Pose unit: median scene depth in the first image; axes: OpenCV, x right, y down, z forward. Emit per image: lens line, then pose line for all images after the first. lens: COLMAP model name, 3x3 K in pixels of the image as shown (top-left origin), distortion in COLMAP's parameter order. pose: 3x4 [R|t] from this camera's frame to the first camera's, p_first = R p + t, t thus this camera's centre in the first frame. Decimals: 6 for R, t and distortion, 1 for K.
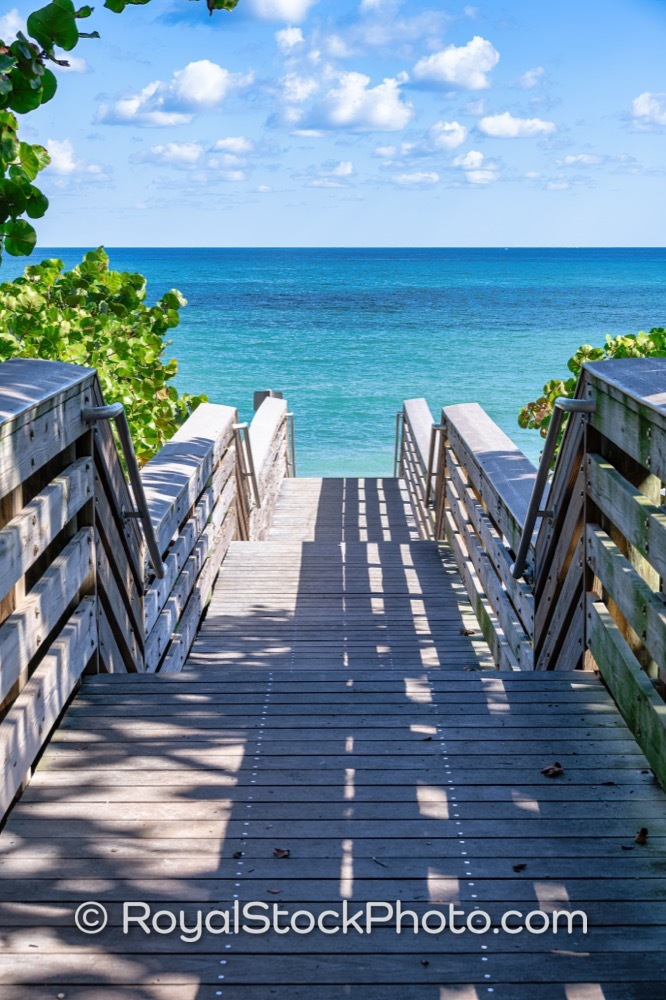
lens RADIAL K [[1737.5, 0, 336.5], [0, 1737.5, 509.1], [0, 0, 1]] dist [0.005090, 0.000000]
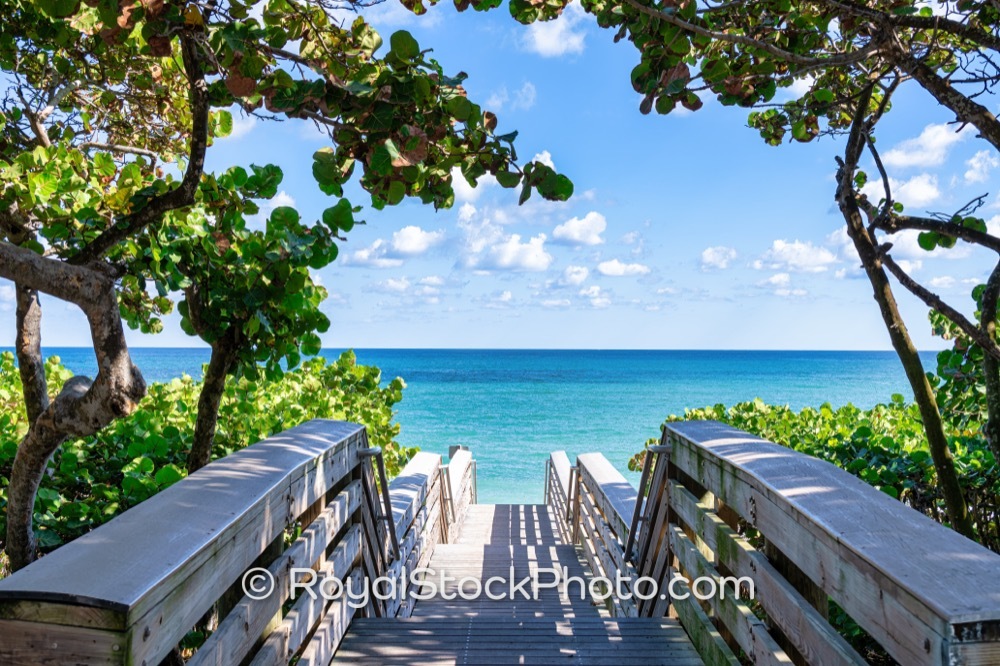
lens RADIAL K [[1205.2, 0, 484.8], [0, 1205.2, 327.4], [0, 0, 1]] dist [-0.004290, 0.000000]
pose [[0.999888, 0.003069, -0.014676, -0.008167], [-0.005473, 0.985998, -0.166667, 0.013758], [0.013959, 0.166728, 0.985904, -0.105790]]
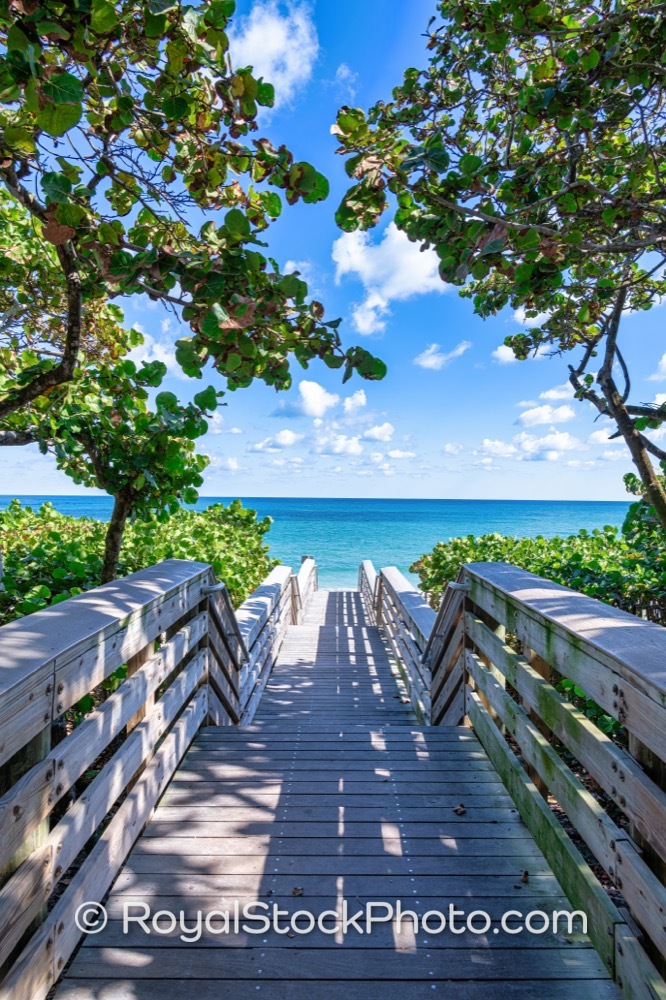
lens RADIAL K [[655.2, 0, 343.1], [0, 655.2, 501.3], [0, 0, 1]] dist [-0.027762, 0.002344]
pose [[0.999885, 0.009297, 0.011970, -0.000773], [-0.007477, 0.989551, -0.143991, -0.039288], [-0.013184, 0.143885, 0.989507, 0.221468]]
